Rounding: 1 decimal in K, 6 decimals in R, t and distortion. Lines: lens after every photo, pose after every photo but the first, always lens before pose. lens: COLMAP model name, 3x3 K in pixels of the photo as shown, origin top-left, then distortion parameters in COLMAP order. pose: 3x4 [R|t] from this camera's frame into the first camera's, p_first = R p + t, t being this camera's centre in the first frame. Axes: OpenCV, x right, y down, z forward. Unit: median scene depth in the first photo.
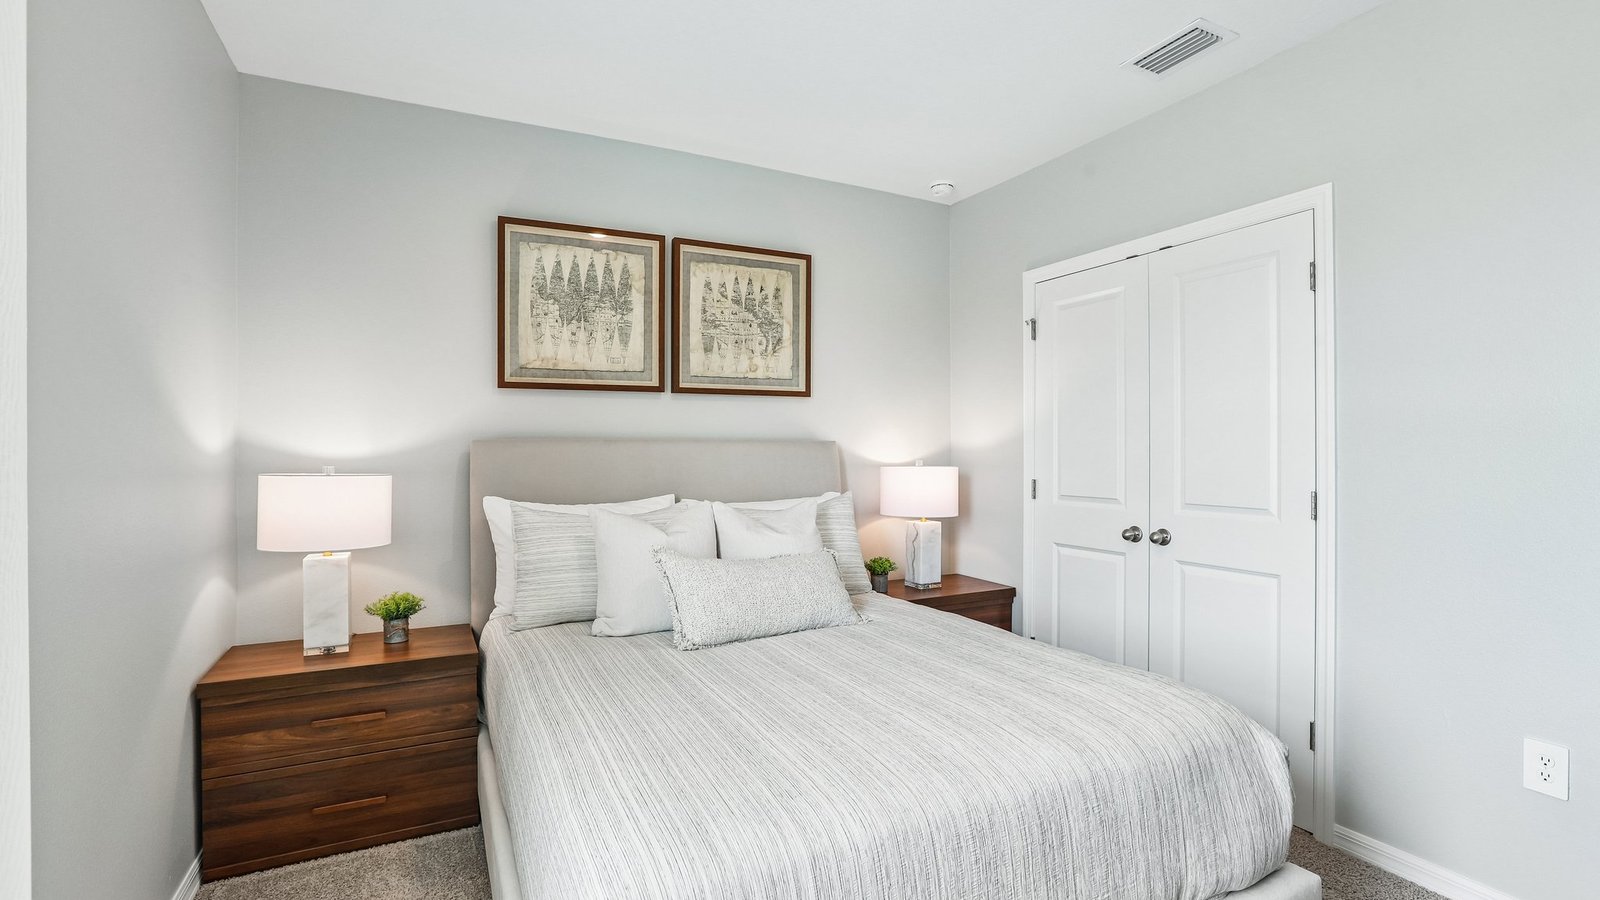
lens RADIAL K [[734.2, 0, 800.0], [0, 734.2, 450.0], [0, 0, 1]] dist [-0.000289, 0.019571]
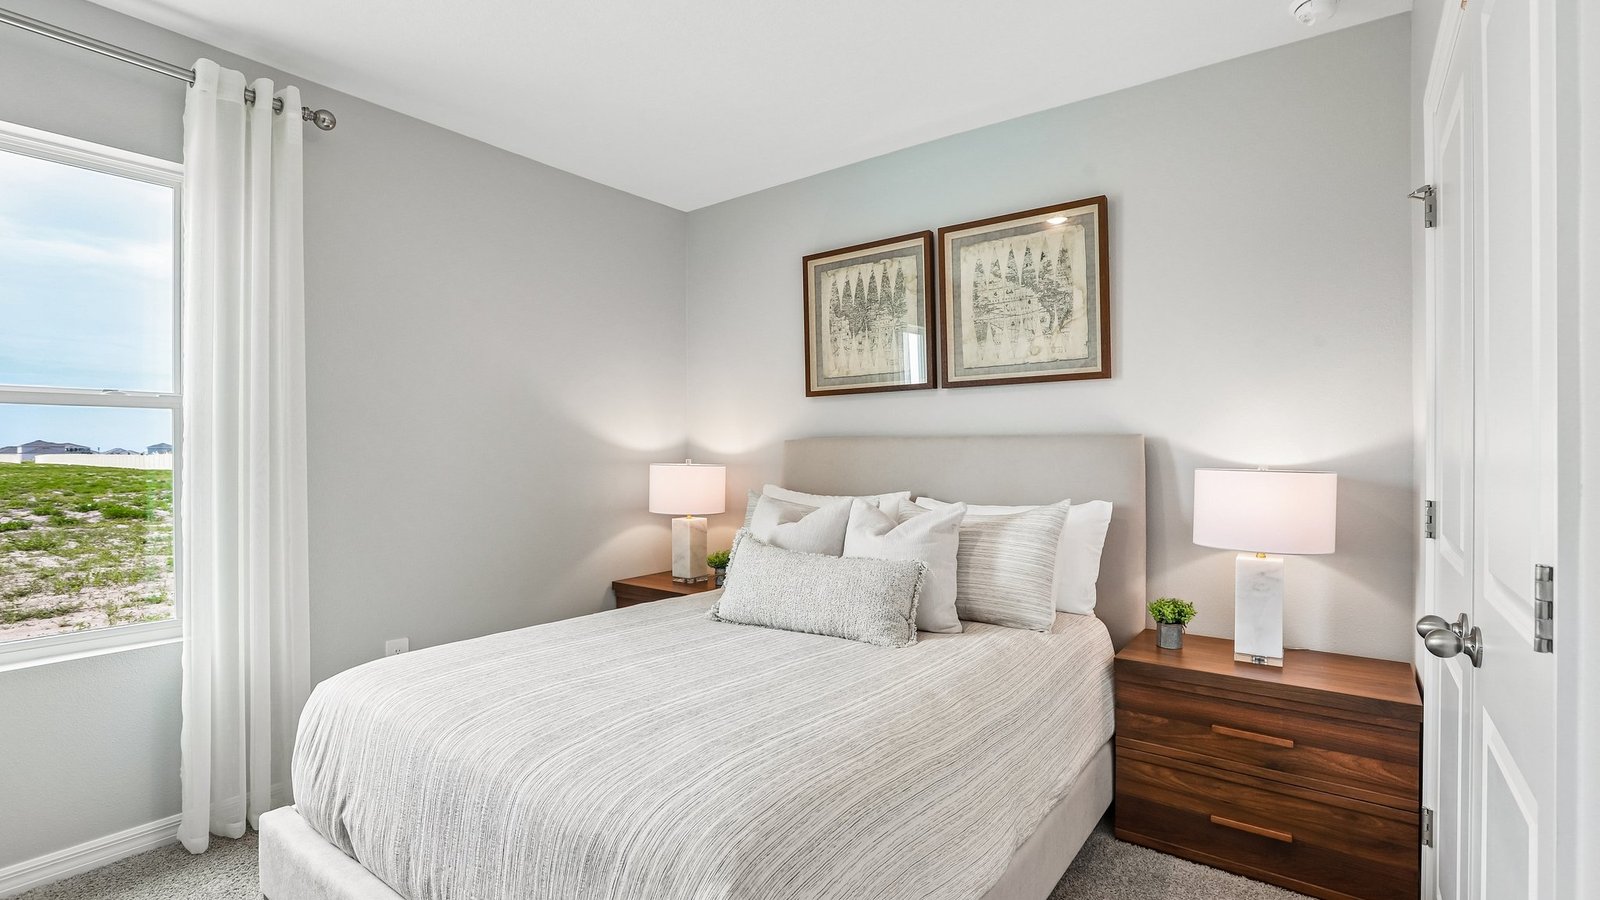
lens RADIAL K [[734.2, 0, 800.0], [0, 734.2, 450.0], [0, 0, 1]] dist [-0.000289, 0.019571]
pose [[0.457677, -0.005398, -0.889102, 0.589969], [-0.006144, 0.999938, -0.009234, 0.012941], [0.889097, 0.009689, 0.457615, 0.385274]]
